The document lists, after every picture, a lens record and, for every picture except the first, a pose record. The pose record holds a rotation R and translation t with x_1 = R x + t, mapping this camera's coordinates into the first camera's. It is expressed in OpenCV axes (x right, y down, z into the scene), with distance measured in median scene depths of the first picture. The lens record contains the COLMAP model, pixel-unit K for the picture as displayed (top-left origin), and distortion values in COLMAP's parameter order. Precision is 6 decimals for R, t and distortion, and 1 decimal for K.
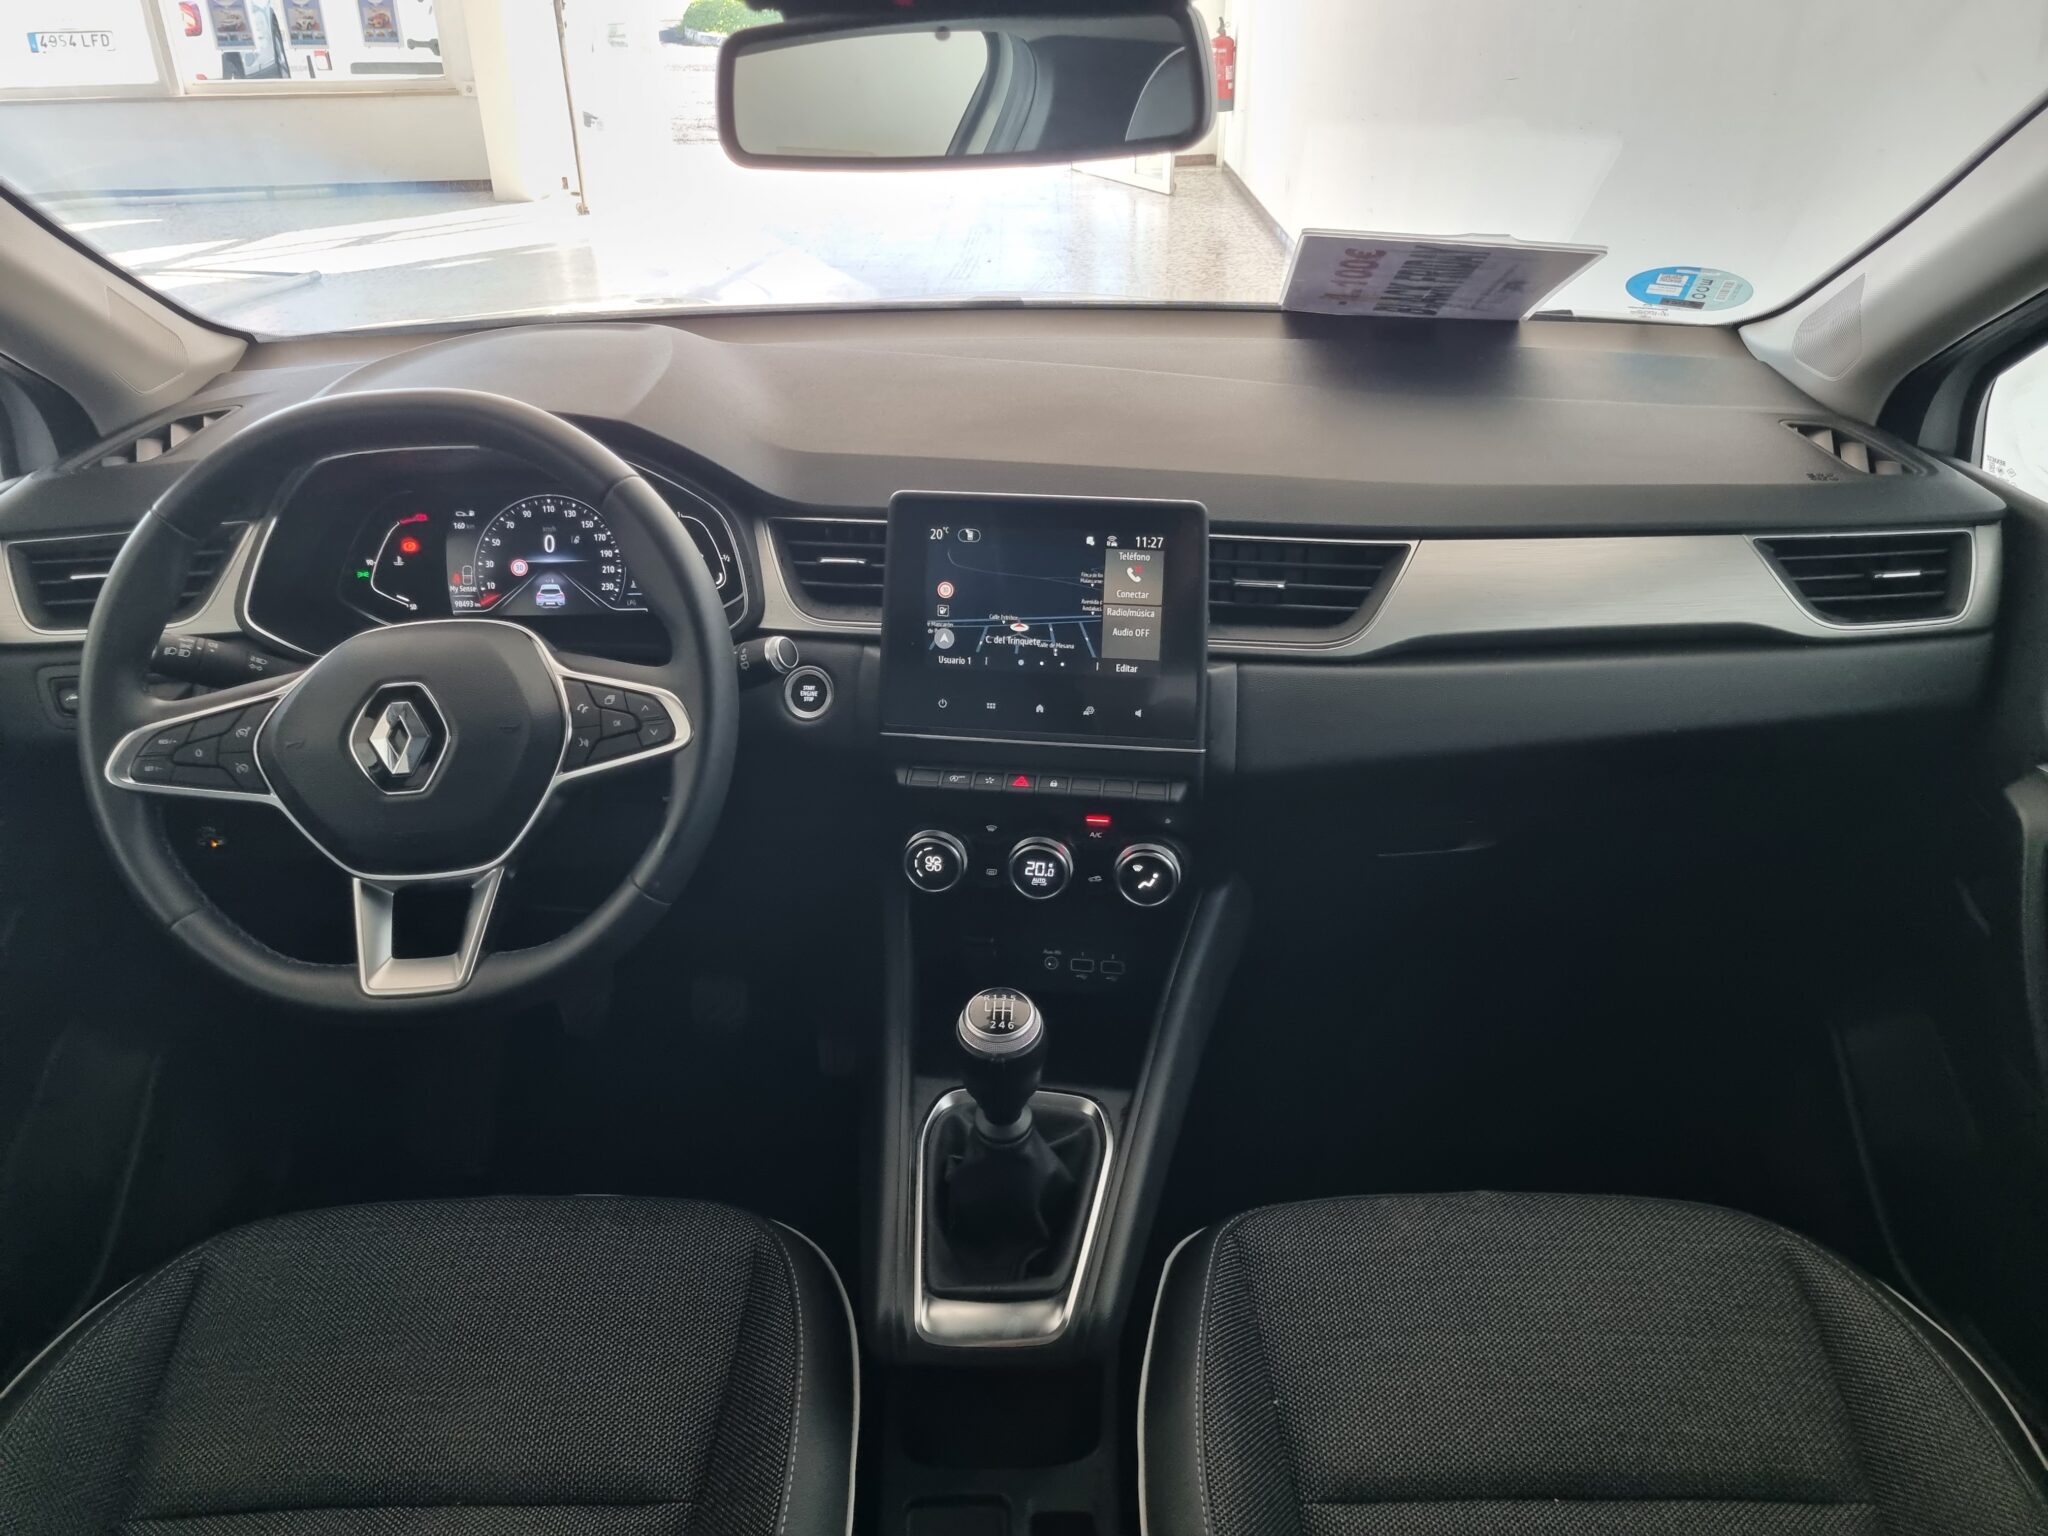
lens RADIAL K [[1480.2, 0, 1024.0], [0, 1480.2, 768.0], [0, 0, 1]] dist [0.000208, 0.000657]
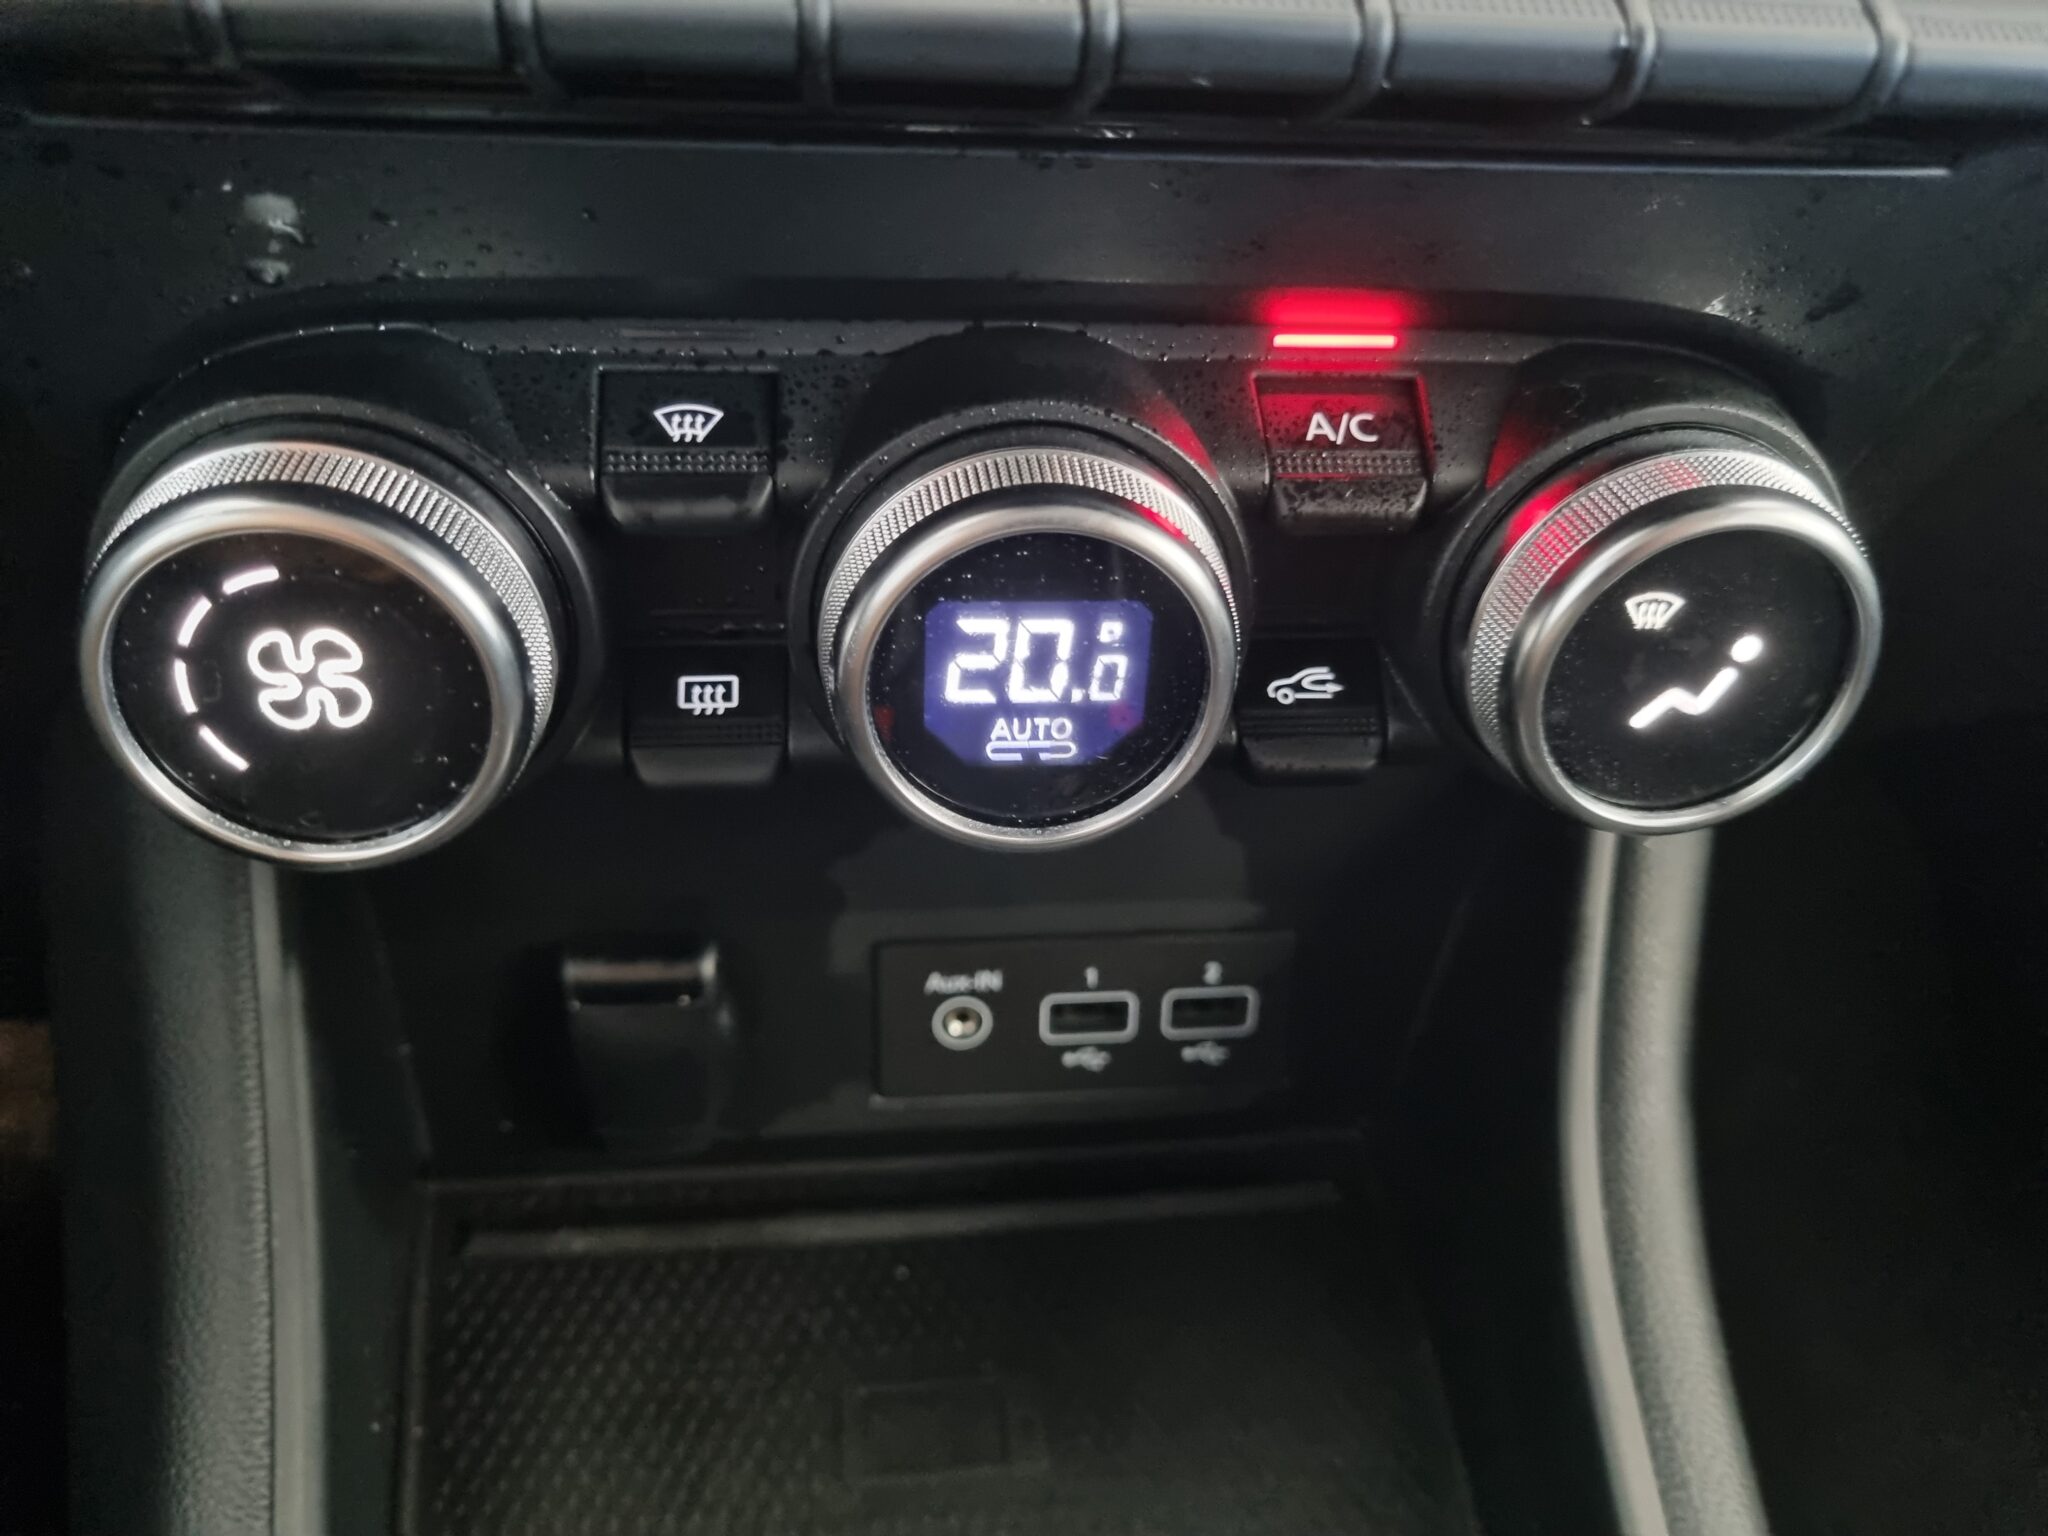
lens RADIAL K [[1551.7, 0, 1024.0], [0, 1551.7, 768.0], [0, 0, 1]] dist [0.002281, 0.000509]
pose [[0.968662, -0.095940, 0.229106, -0.030271], [0.054341, 0.981902, 0.181425, 0.051556], [-0.242365, -0.163290, 0.956345, 0.874739]]
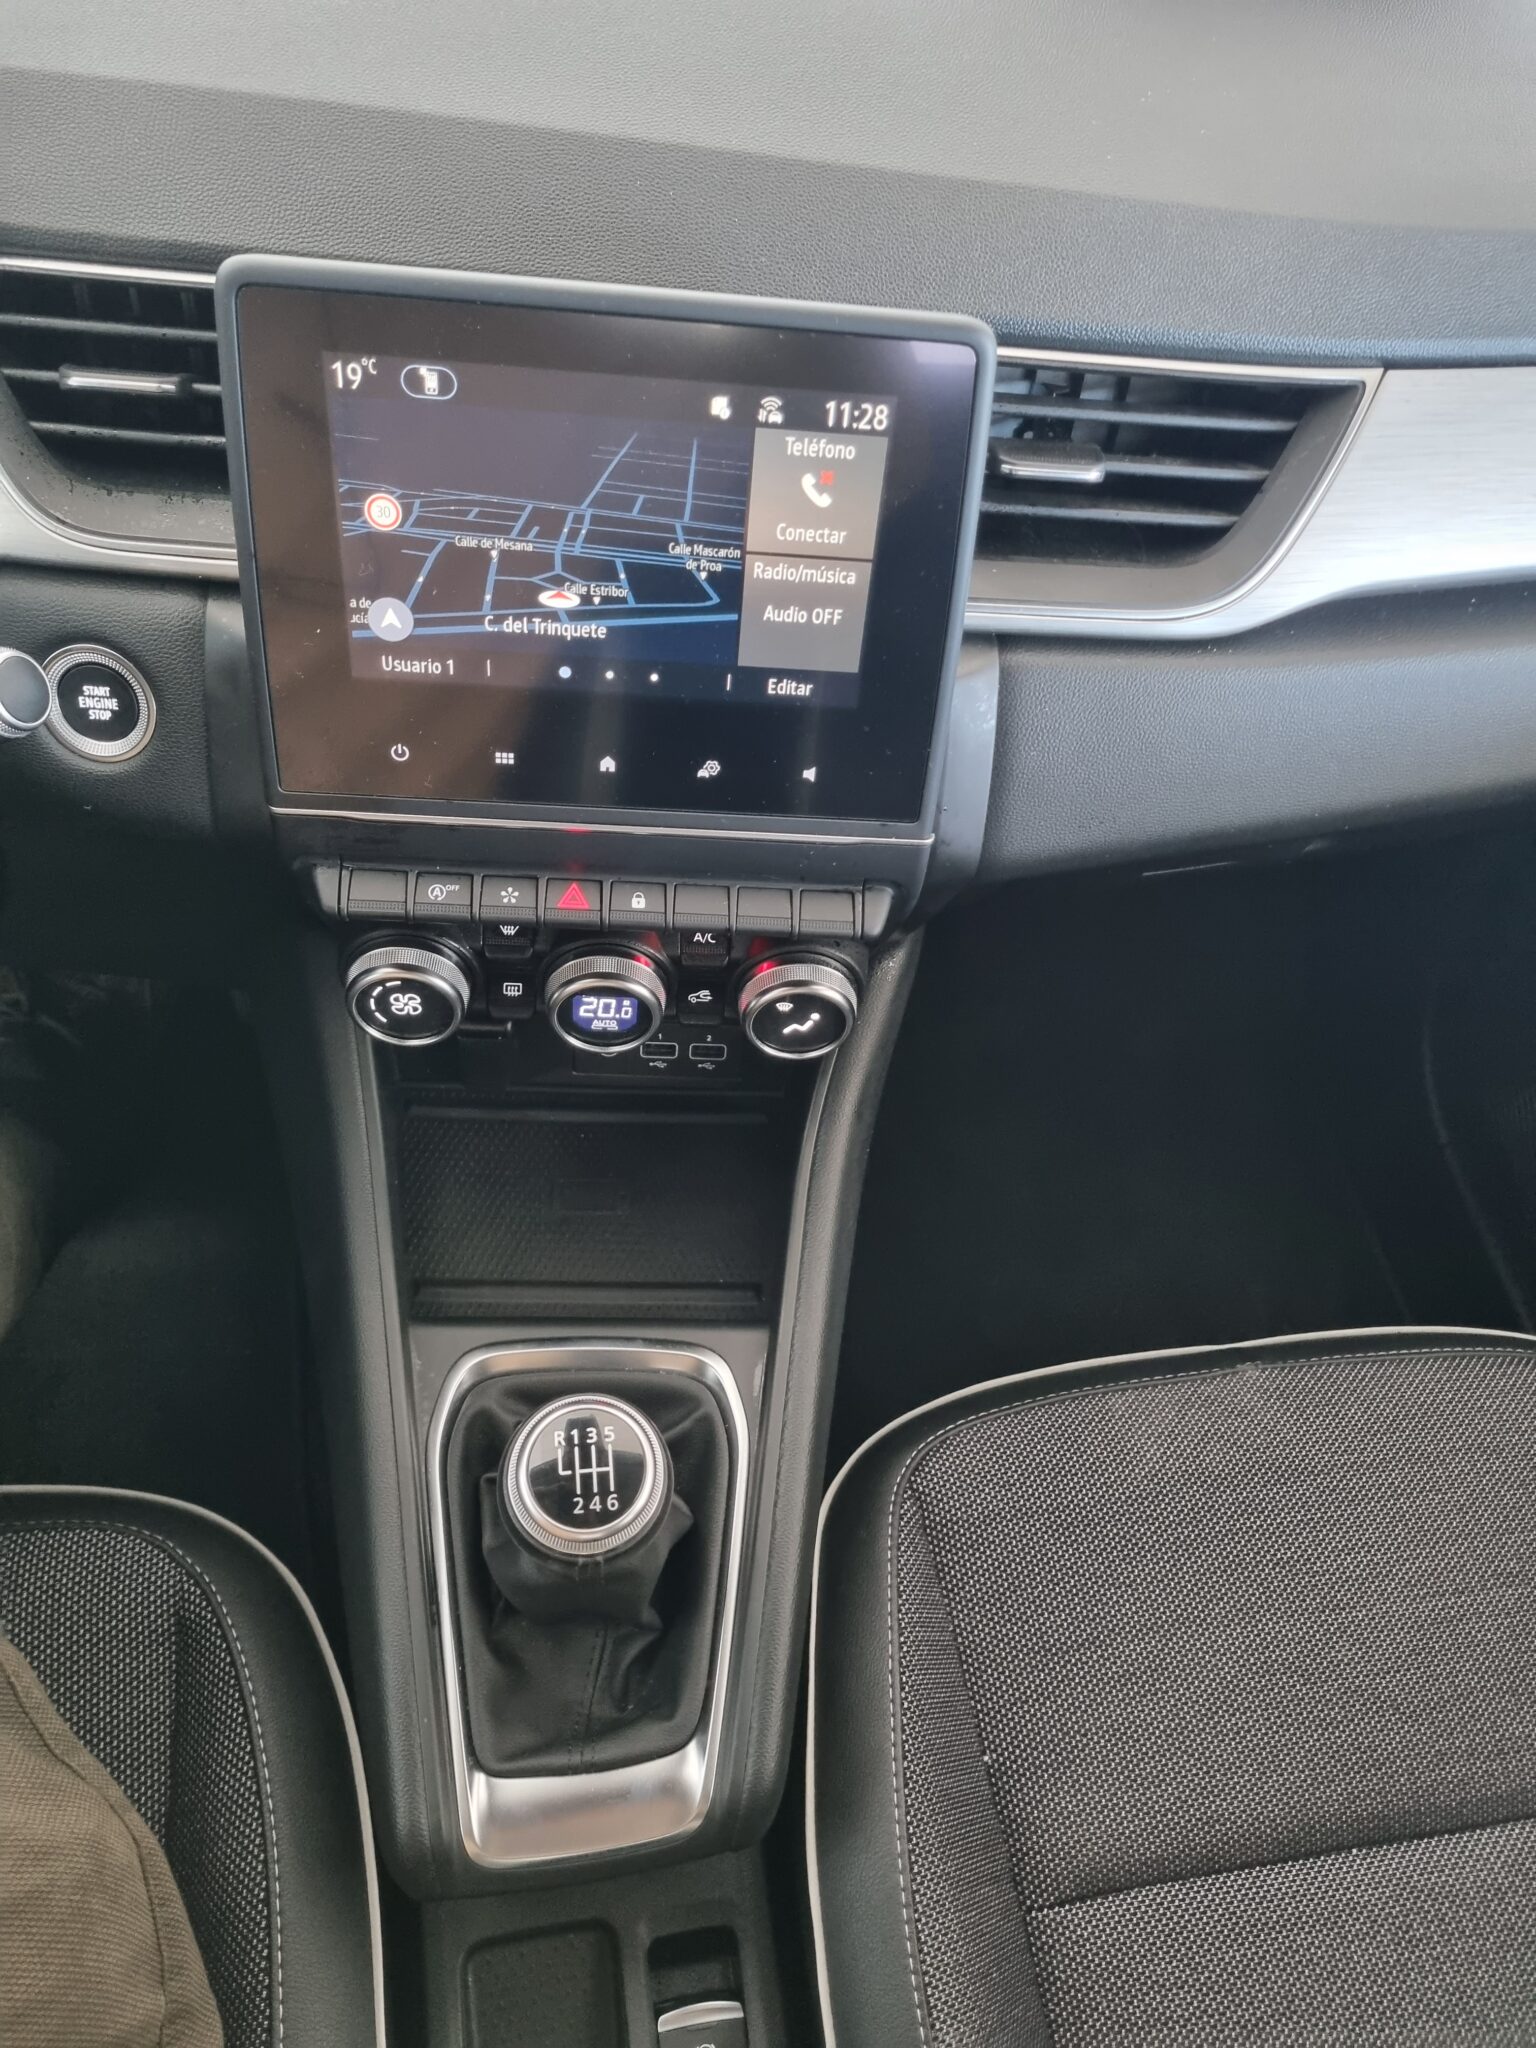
lens RADIAL K [[1480.2, 0, 768.0], [0, 1480.2, 1024.0], [0, 0, 1]] dist [0.000208, 0.000657]
pose [[0.980642, -0.072904, 0.181729, -0.031766], [-0.021677, 0.881975, 0.470797, -0.193351], [-0.194604, -0.465623, 0.863322, 0.531022]]
